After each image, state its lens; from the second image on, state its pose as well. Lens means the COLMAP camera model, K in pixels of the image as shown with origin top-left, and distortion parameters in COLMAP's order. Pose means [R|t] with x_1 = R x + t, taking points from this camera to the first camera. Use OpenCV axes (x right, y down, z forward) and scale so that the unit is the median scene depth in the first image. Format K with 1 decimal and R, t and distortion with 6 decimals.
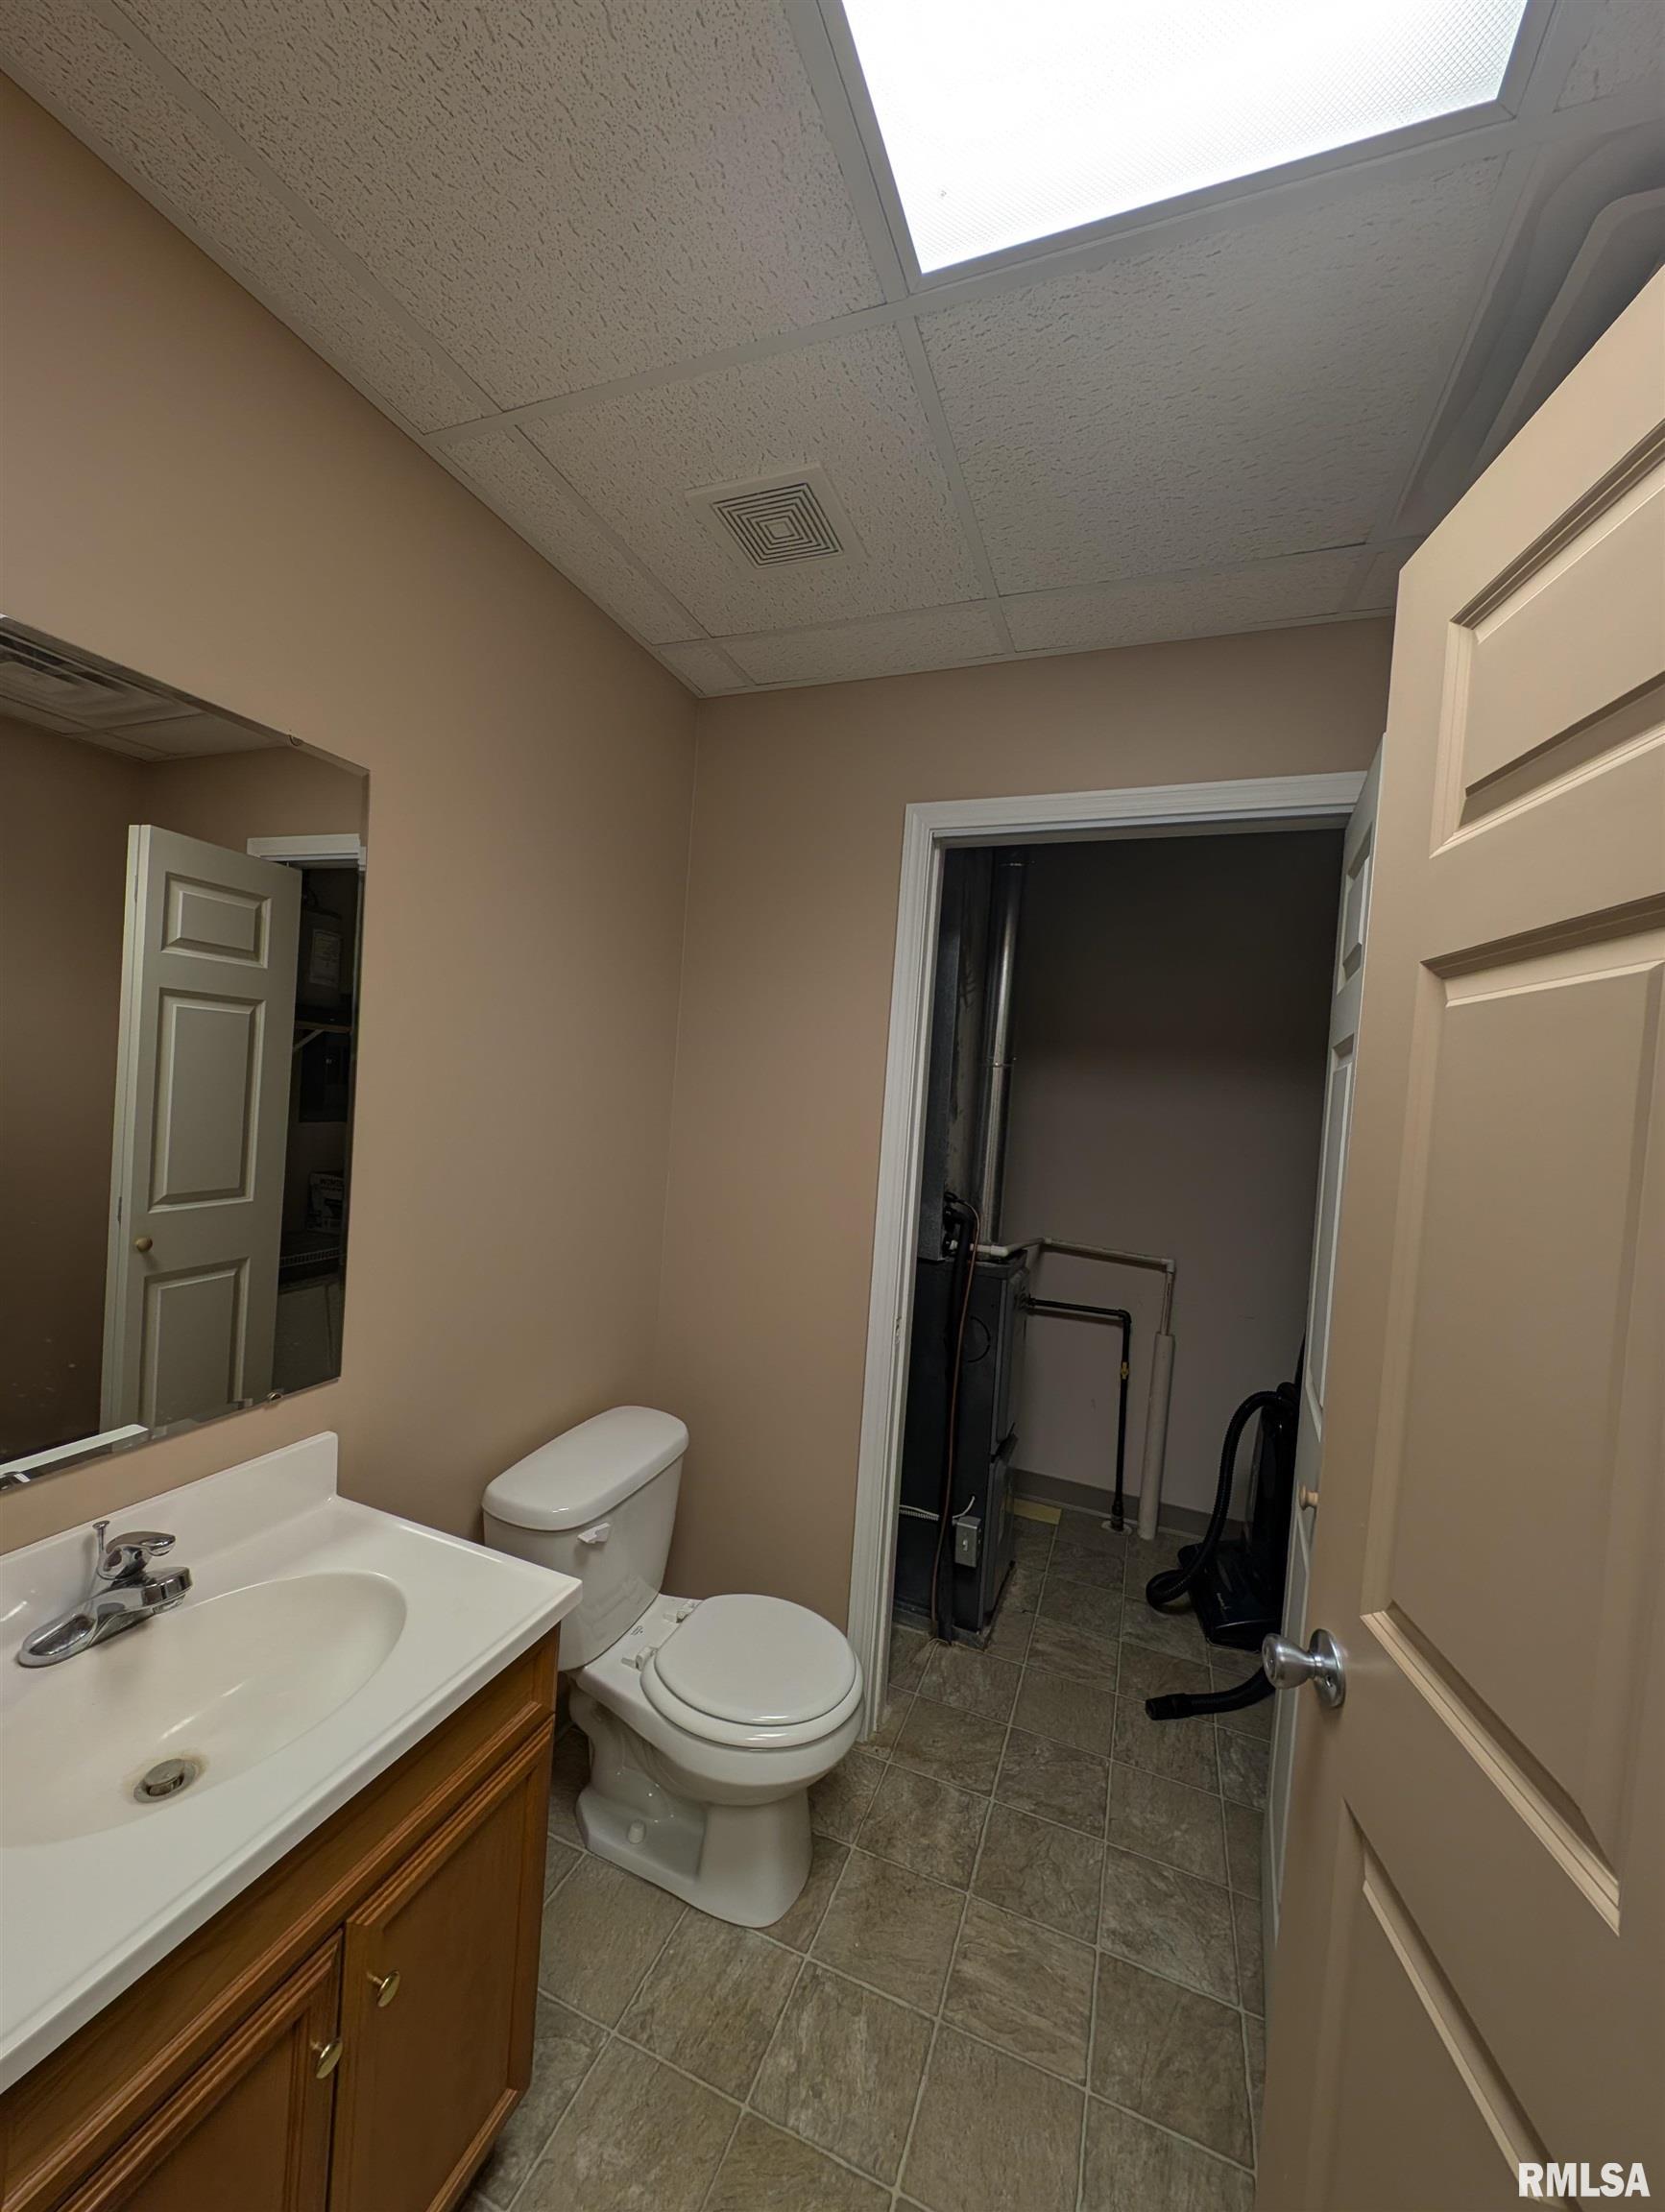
lens RADIAL K [[830.2, 0, 822.4], [0, 830.2, 1097.2], [0, 0, 1]] dist [-0.001891, -0.000454]
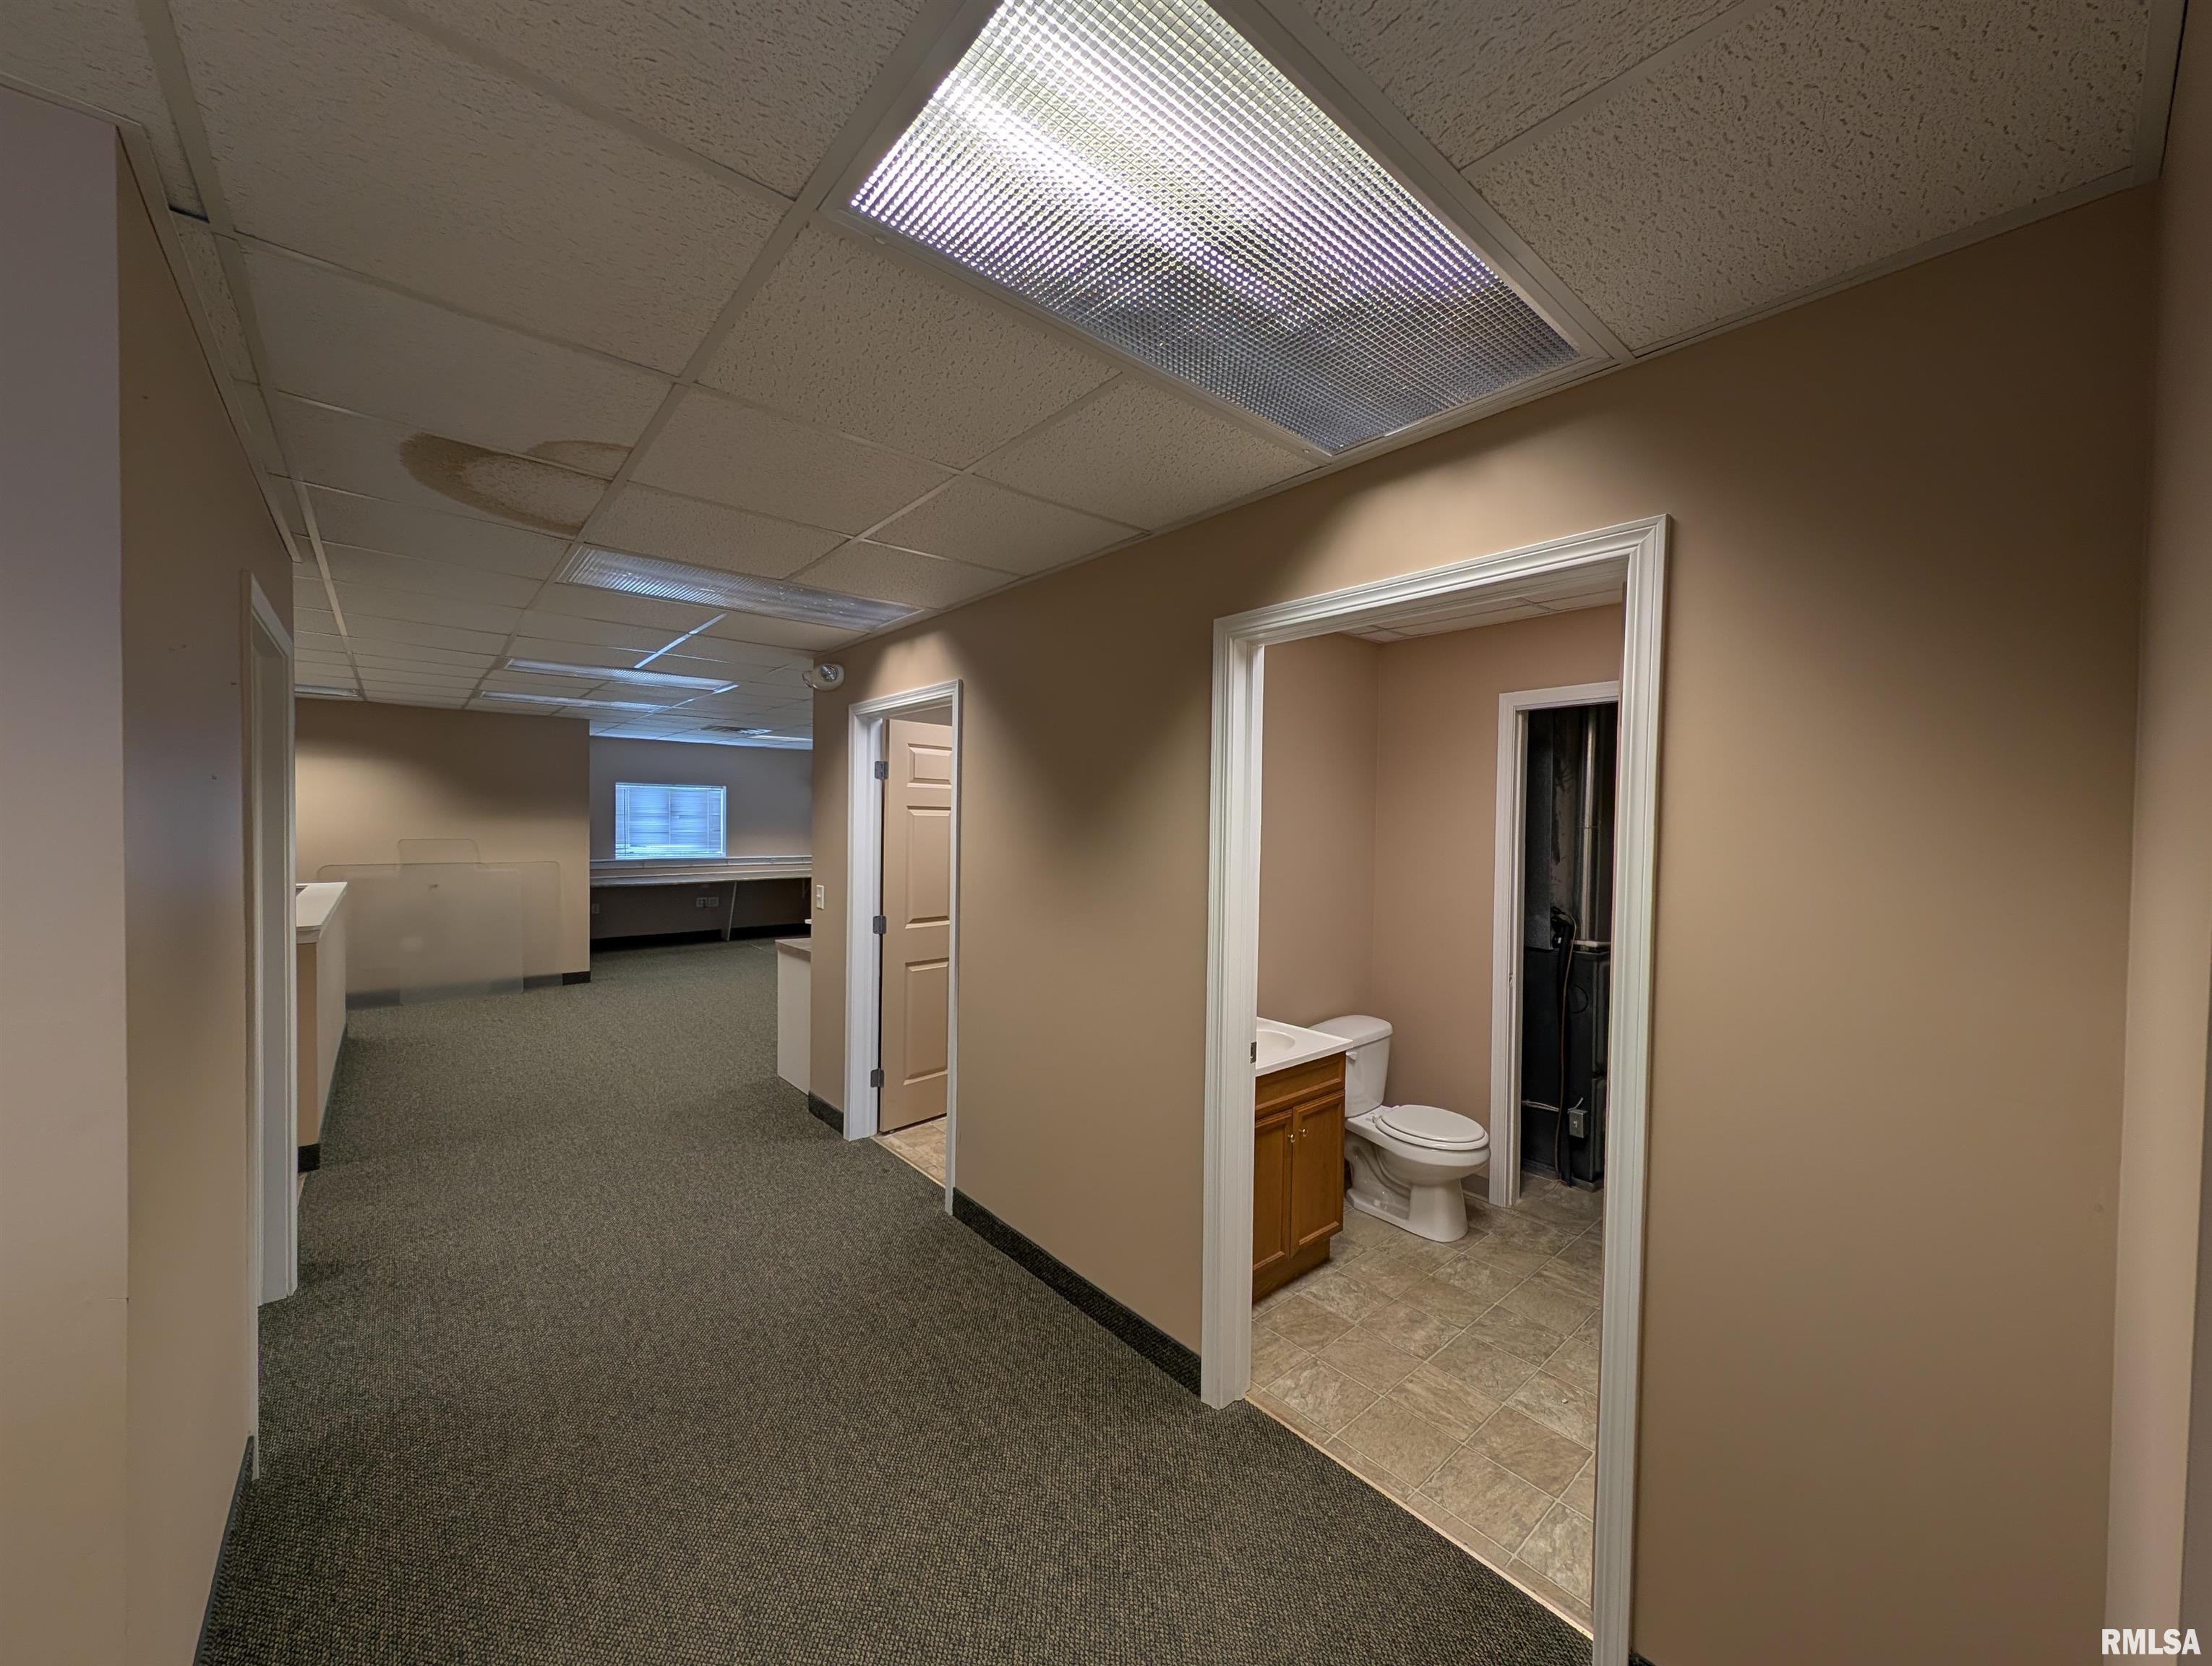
lens RADIAL K [[830.3, 0, 1100.4], [0, 830.3, 833.9], [0, 0, 1]] dist [-0.001891, -0.000454]
pose [[0.883234, -0.049474, -0.466316, 0.205544], [0.044753, 0.998773, -0.021200, -0.053479], [0.466792, -0.002145, 0.884364, -1.319247]]
